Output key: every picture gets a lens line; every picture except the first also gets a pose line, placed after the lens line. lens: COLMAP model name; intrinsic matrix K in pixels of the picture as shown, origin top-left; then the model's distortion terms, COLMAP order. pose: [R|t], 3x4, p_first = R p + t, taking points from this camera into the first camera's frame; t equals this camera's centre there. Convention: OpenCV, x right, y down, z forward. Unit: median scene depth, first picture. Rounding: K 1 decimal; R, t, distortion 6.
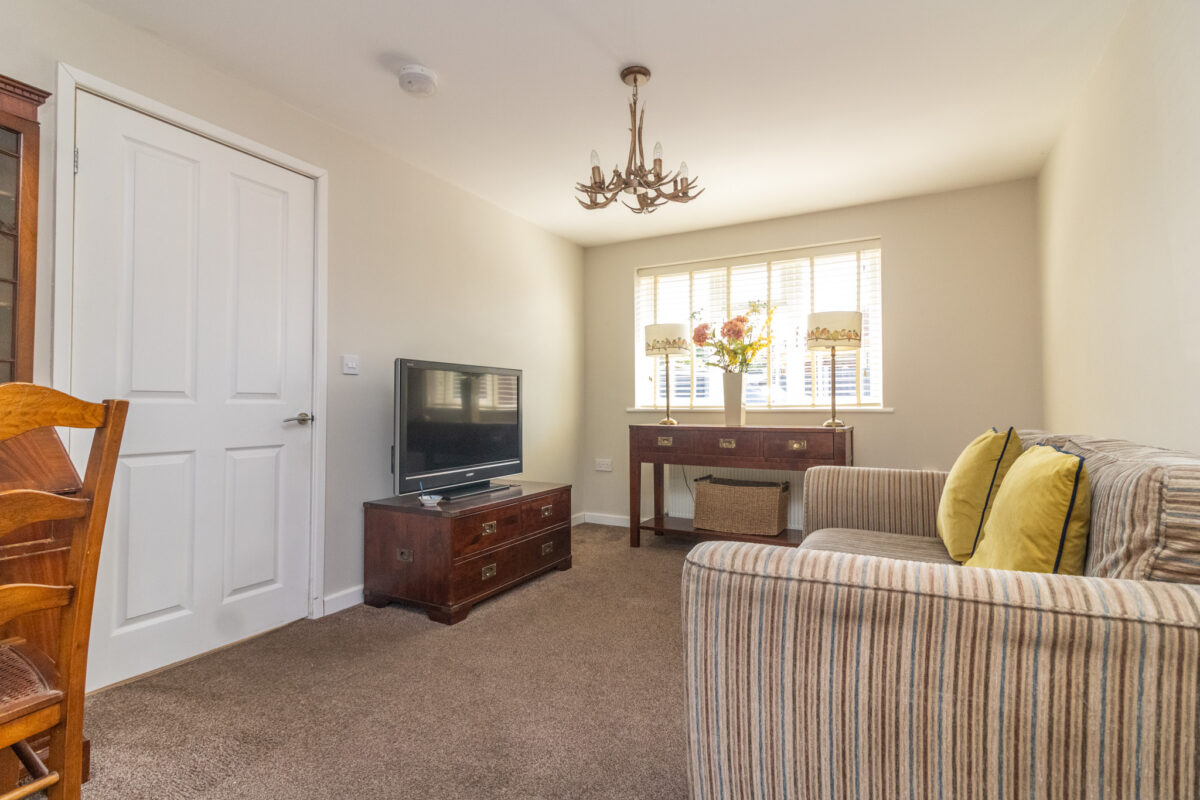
lens RADIAL K [[556.7, 0, 604.9], [0, 556.7, 399.9], [0, 0, 1]] dist [-0.000100, -0.000022]
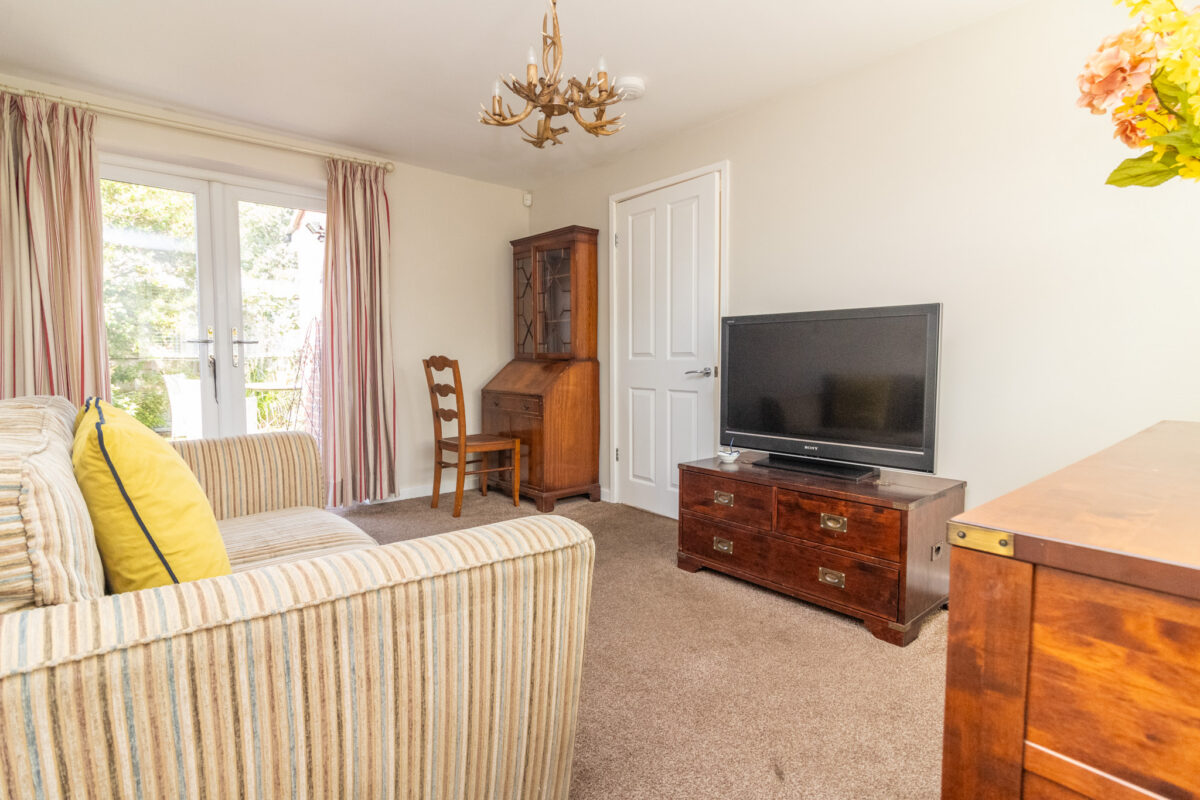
lens RADIAL K [[576.0, 0, 600.1], [0, 576.0, 394.9], [0, 0, 1]] dist [0.000736, 0.000221]
pose [[-0.326933, 0.063368, -0.942921, 0.690897], [0.009193, 0.997915, 0.063876, -0.000703], [0.945003, 0.012215, -0.326834, 1.047084]]
